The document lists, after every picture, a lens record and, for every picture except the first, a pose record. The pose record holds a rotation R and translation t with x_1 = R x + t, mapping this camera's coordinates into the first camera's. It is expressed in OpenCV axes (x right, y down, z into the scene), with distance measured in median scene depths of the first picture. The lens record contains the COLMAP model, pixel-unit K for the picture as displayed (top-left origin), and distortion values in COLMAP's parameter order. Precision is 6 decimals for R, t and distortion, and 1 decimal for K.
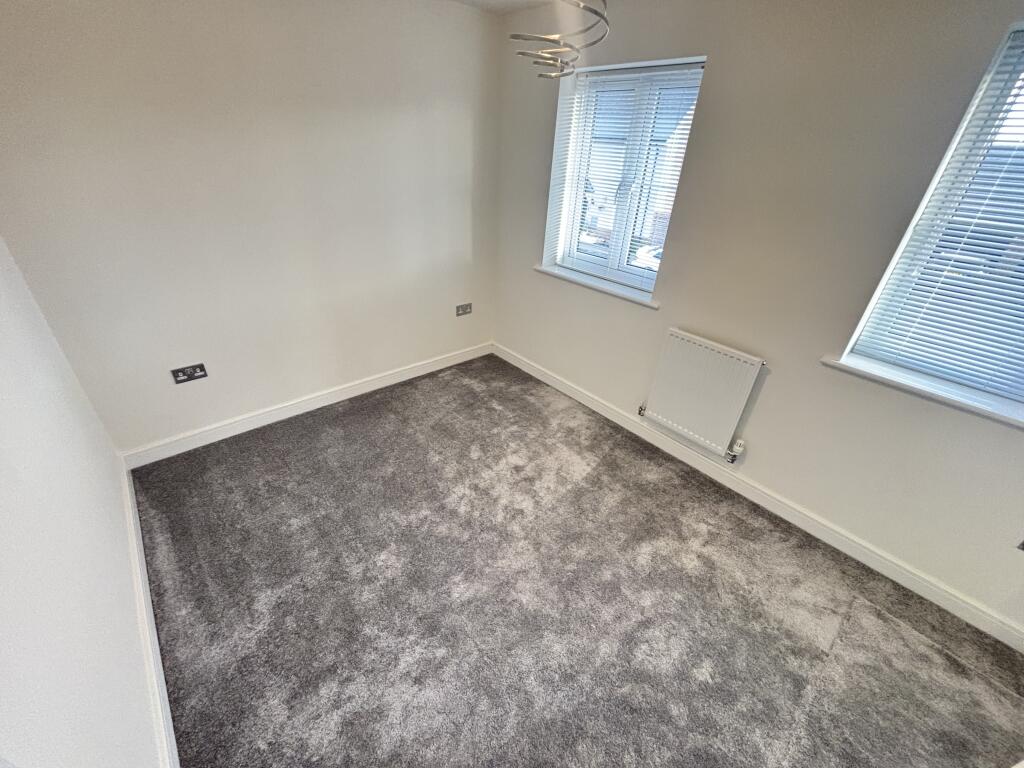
lens RADIAL K [[411.7, 0, 512.0], [0, 411.7, 384.0], [0, 0, 1]] dist [0.001787, 0.000083]
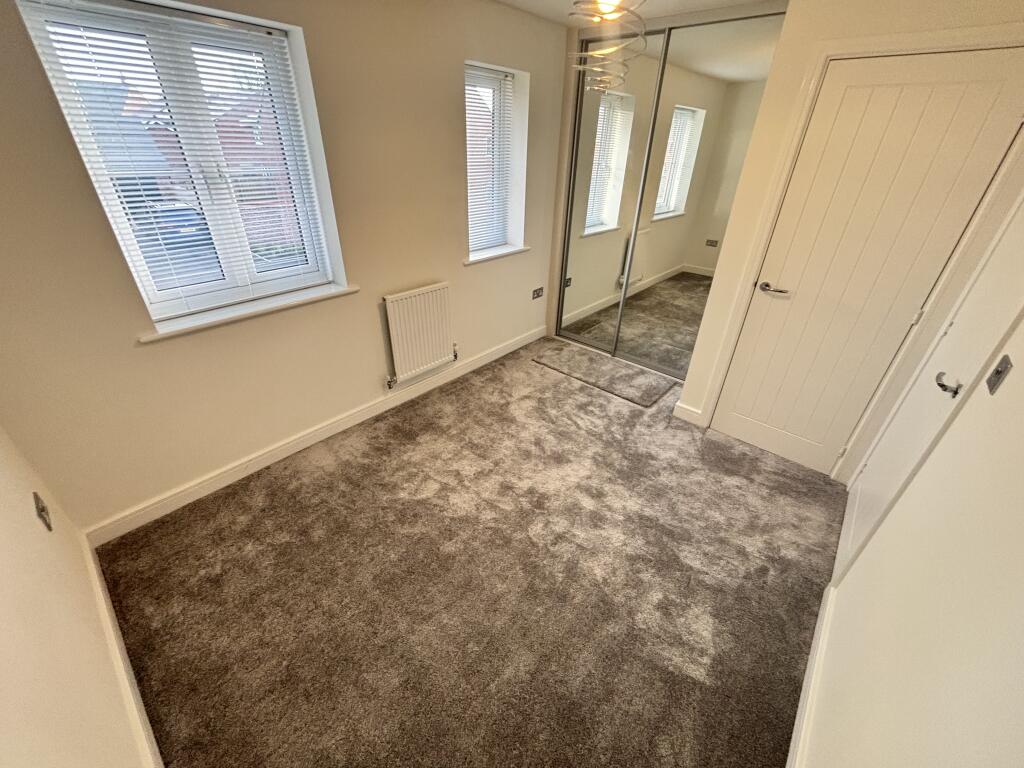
lens RADIAL K [[411.7, 0, 512.0], [0, 411.7, 384.0], [0, 0, 1]] dist [0.001787, 0.000083]
pose [[-0.122406, -0.551426, 0.825195, -0.637207], [0.466895, 0.701705, 0.538163, -0.383395], [-0.875800, 0.451154, 0.171564, 0.596309]]
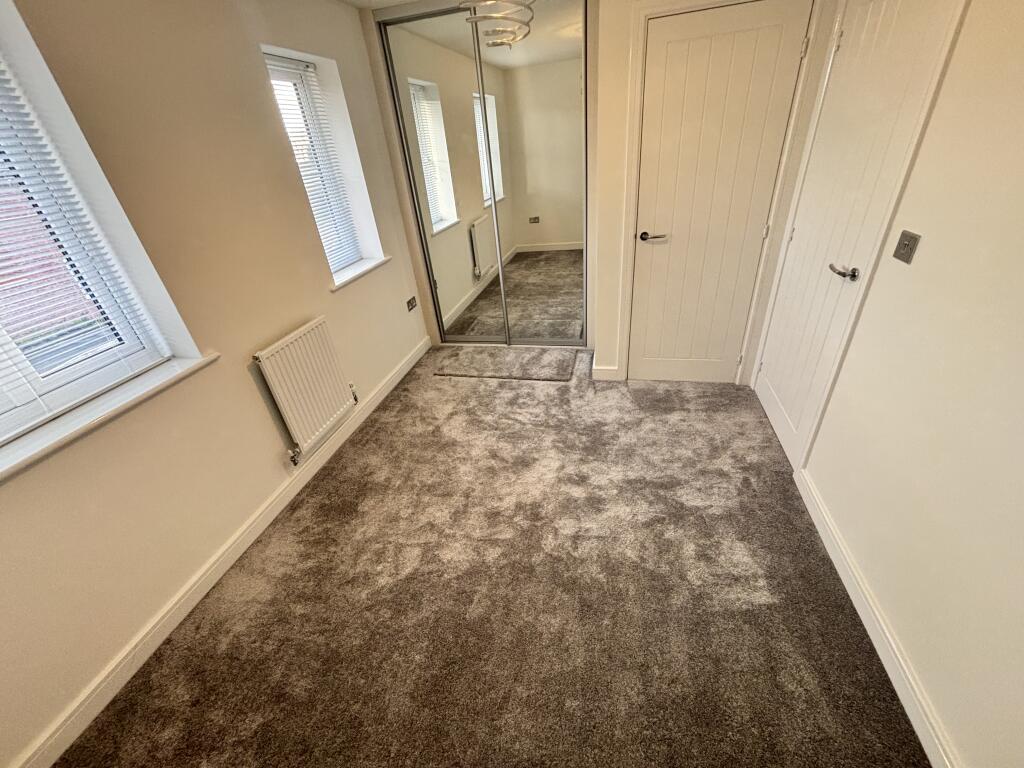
lens RADIAL K [[411.5, 0, 512.0], [0, 411.5, 384.0], [0, 0, 1]] dist [-0.000419, 0.000242]
pose [[-0.571566, -0.421481, 0.704035, -0.486927], [0.462734, 0.542993, 0.700739, -0.424883], [-0.677635, 0.726300, -0.115323, 0.751439]]
